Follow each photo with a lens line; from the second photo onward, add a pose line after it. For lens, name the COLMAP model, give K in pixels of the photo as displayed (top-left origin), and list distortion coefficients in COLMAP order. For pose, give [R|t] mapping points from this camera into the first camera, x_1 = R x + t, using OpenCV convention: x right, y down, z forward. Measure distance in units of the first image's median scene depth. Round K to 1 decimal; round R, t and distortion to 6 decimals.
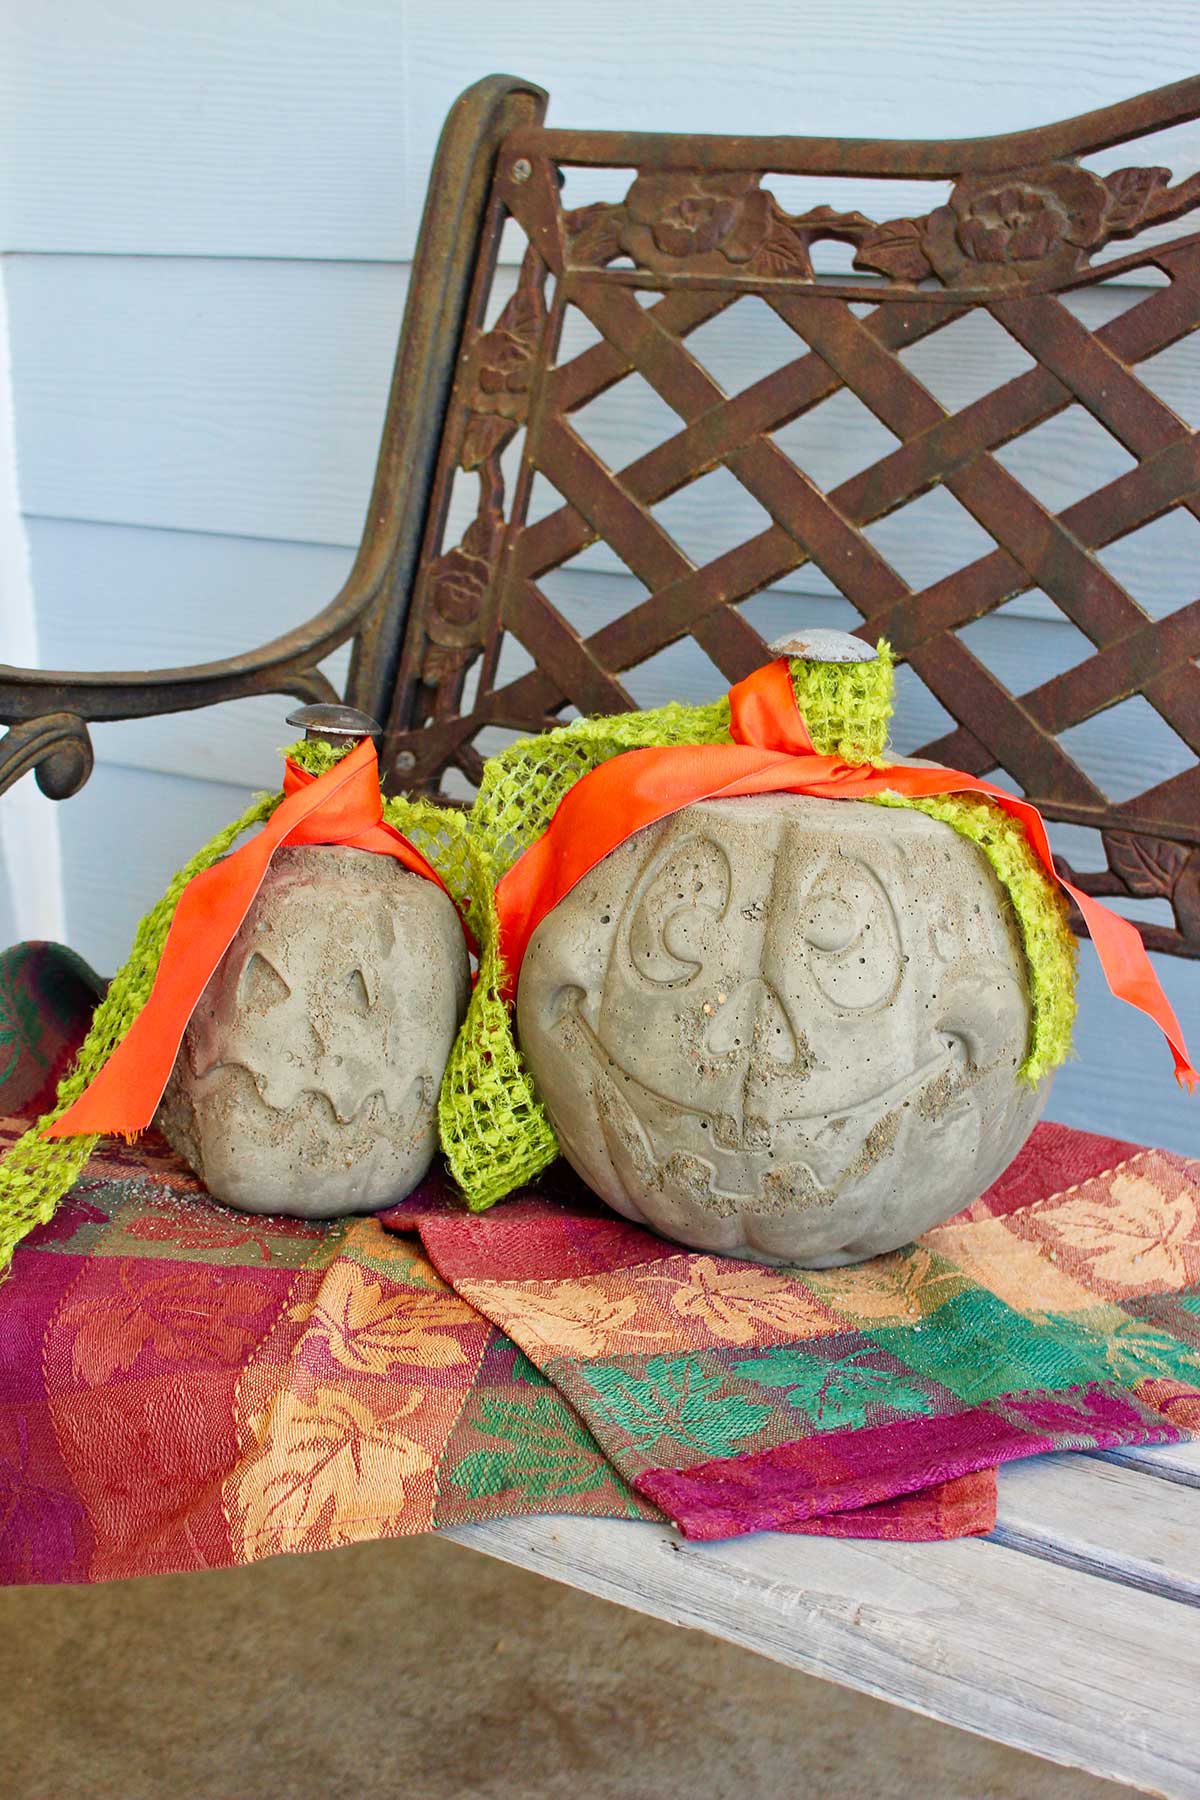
lens RADIAL K [[2154.0, 0, 600.0], [0, 2154.0, 900.0], [0, 0, 1]] dist [-0.083254, 0.027412]
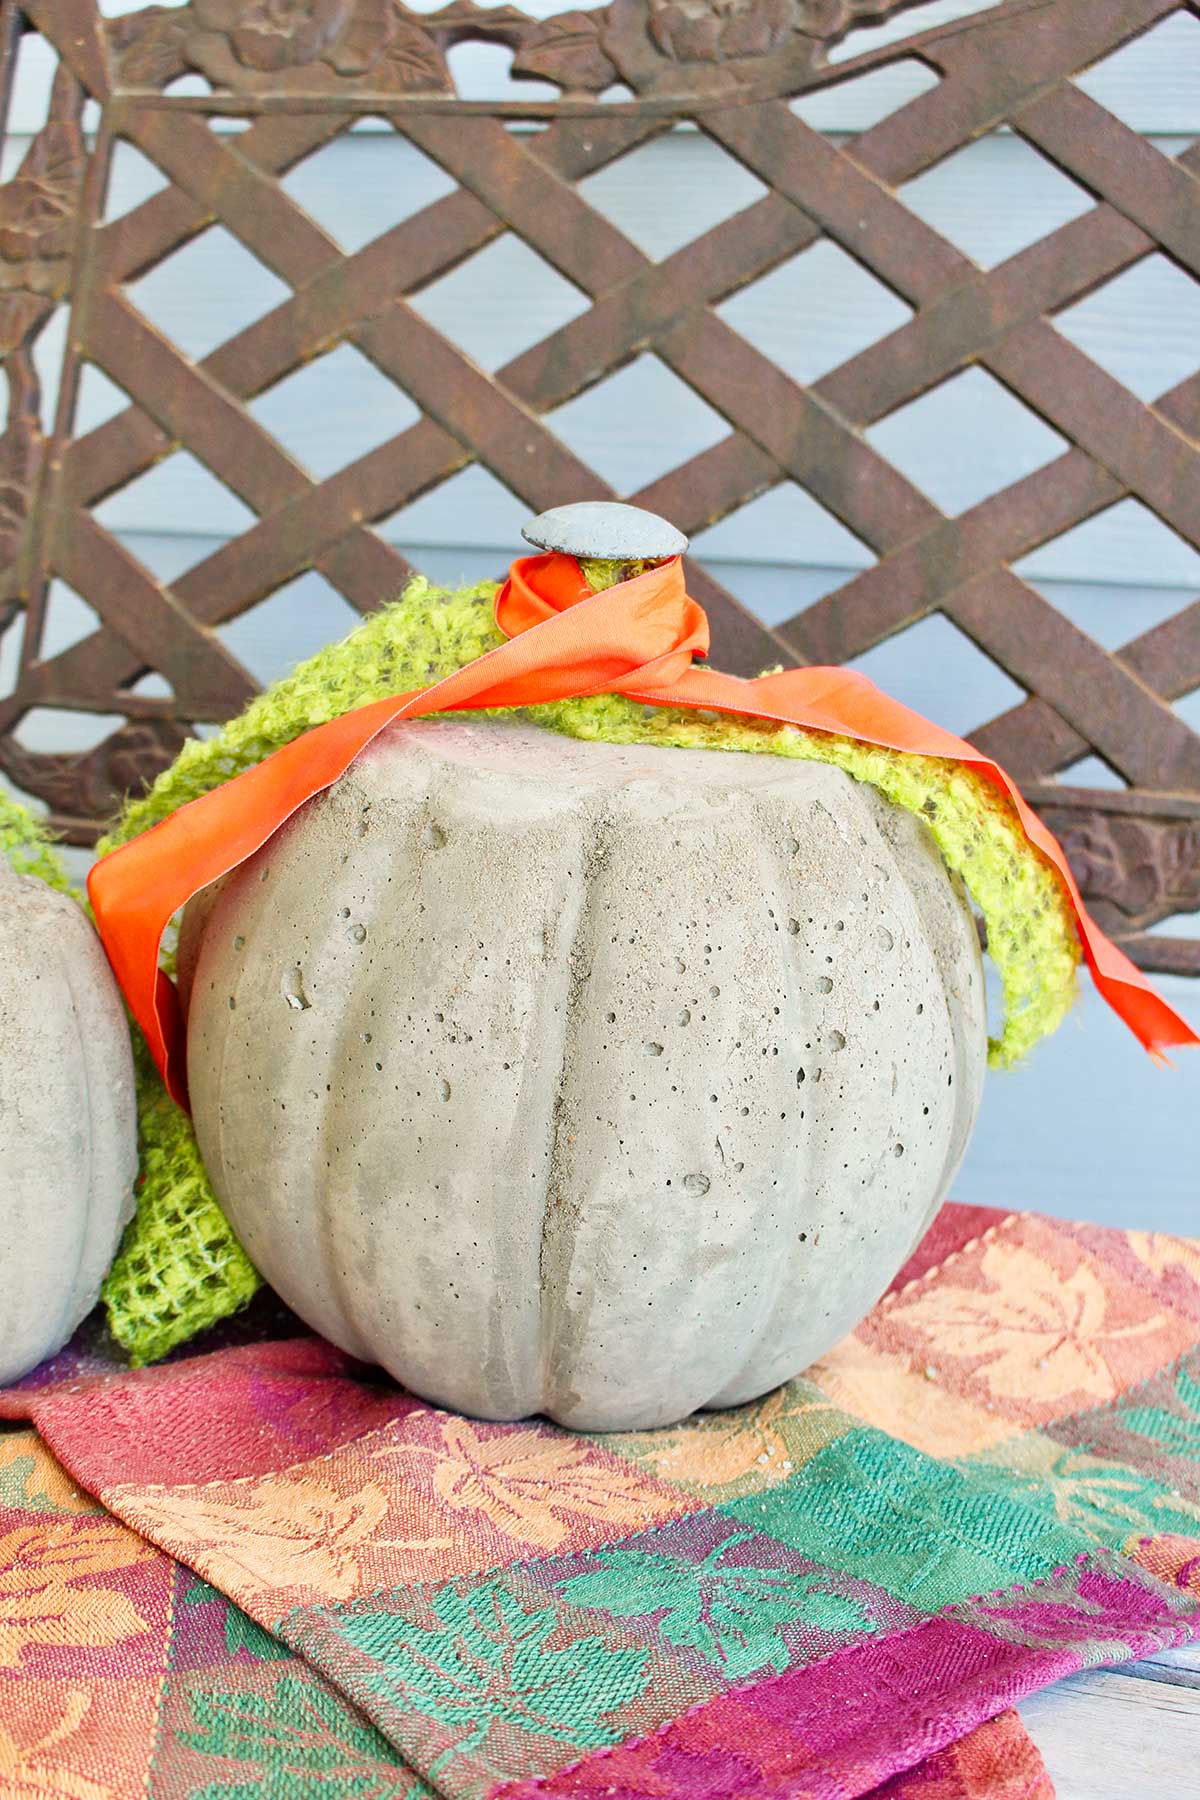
lens RADIAL K [[2398.1, 0, 600.0], [0, 2398.1, 900.0], [0, 0, 1]] dist [-0.079628, 0.040177]
pose [[0.975355, -0.052866, 0.214214, -0.046013], [0.061142, 0.997610, -0.032189, 0.022834], [-0.212001, 0.044493, 0.976256, 0.191275]]
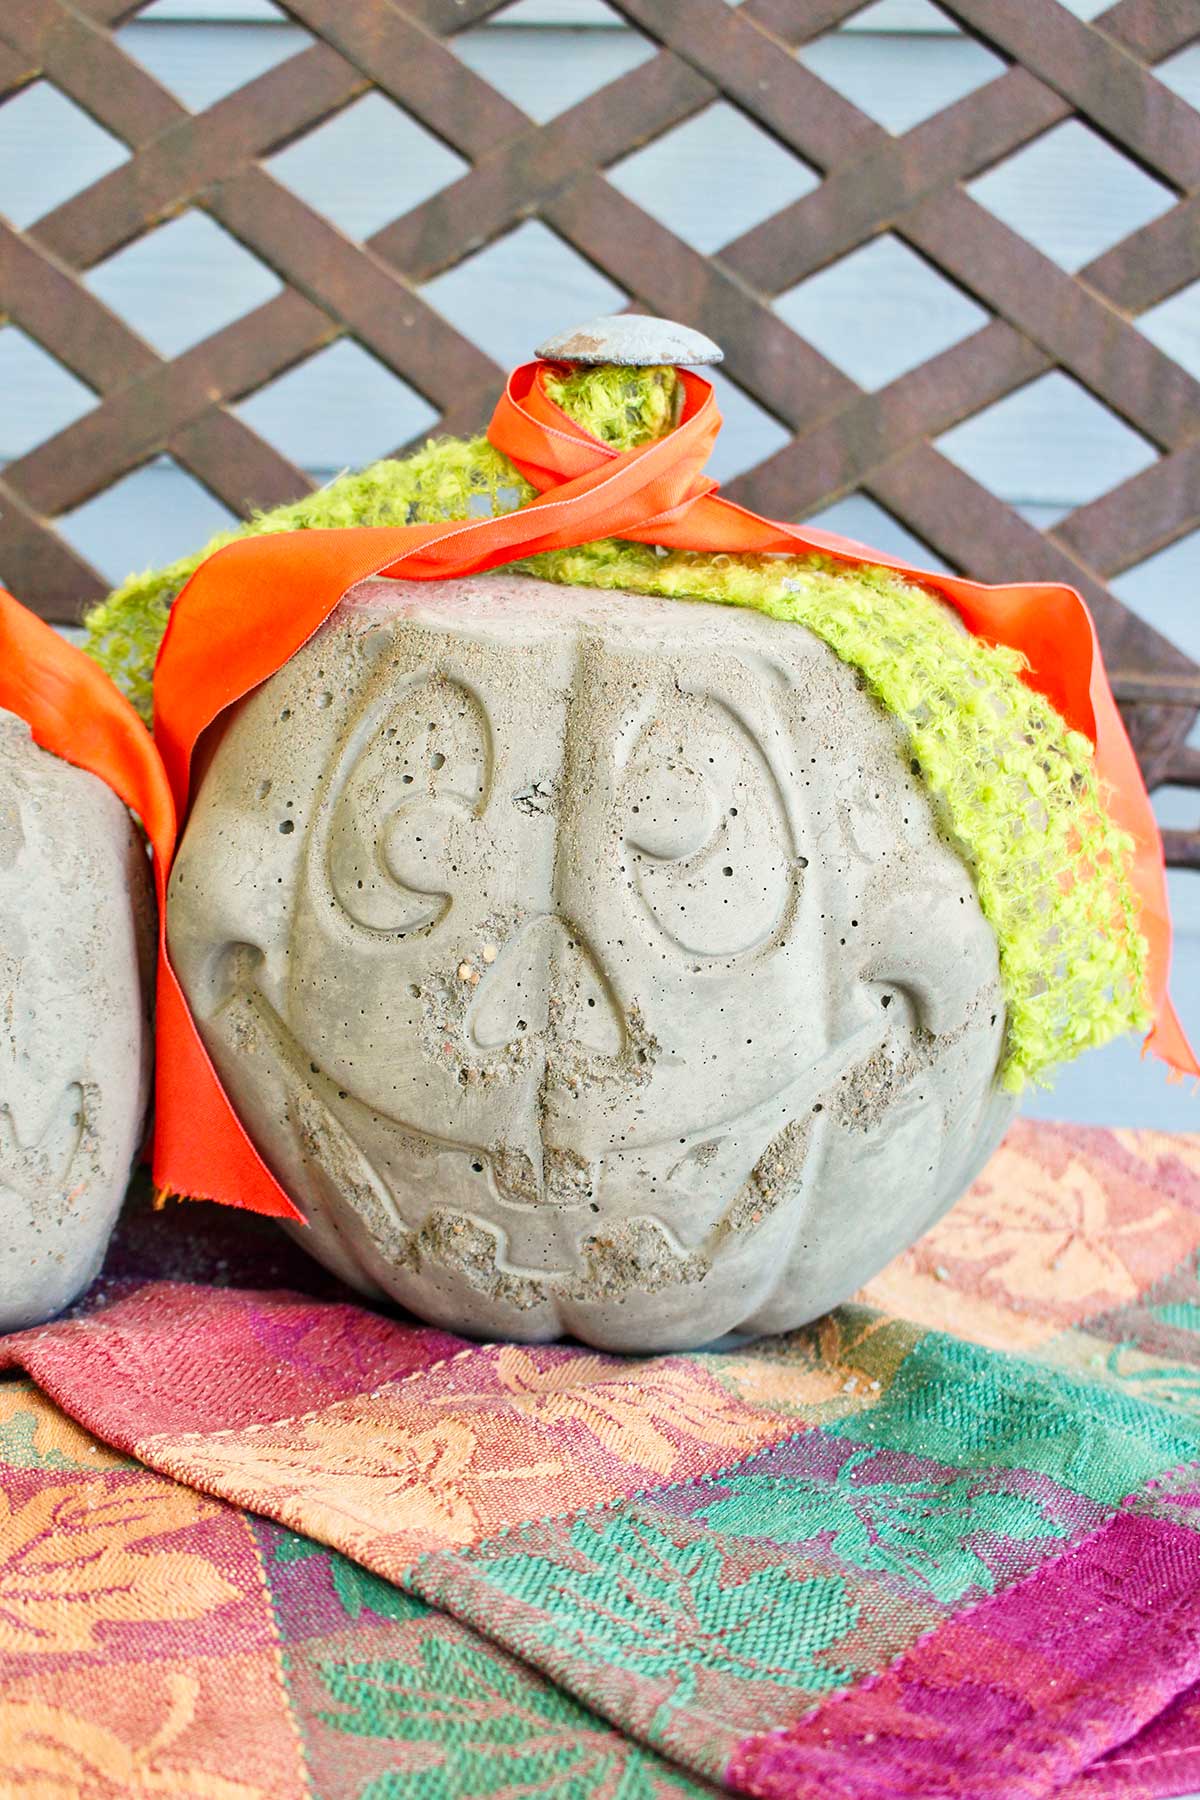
lens RADIAL K [[2332.8, 0, 600.0], [0, 2332.8, 900.0], [0, 0, 1]] dist [-0.078611, 0.108861]
pose [[0.927934, -0.073708, 0.365384, -0.112886], [0.086610, 0.996061, -0.019024, 0.043761], [-0.362543, 0.049299, 0.930662, 0.289596]]
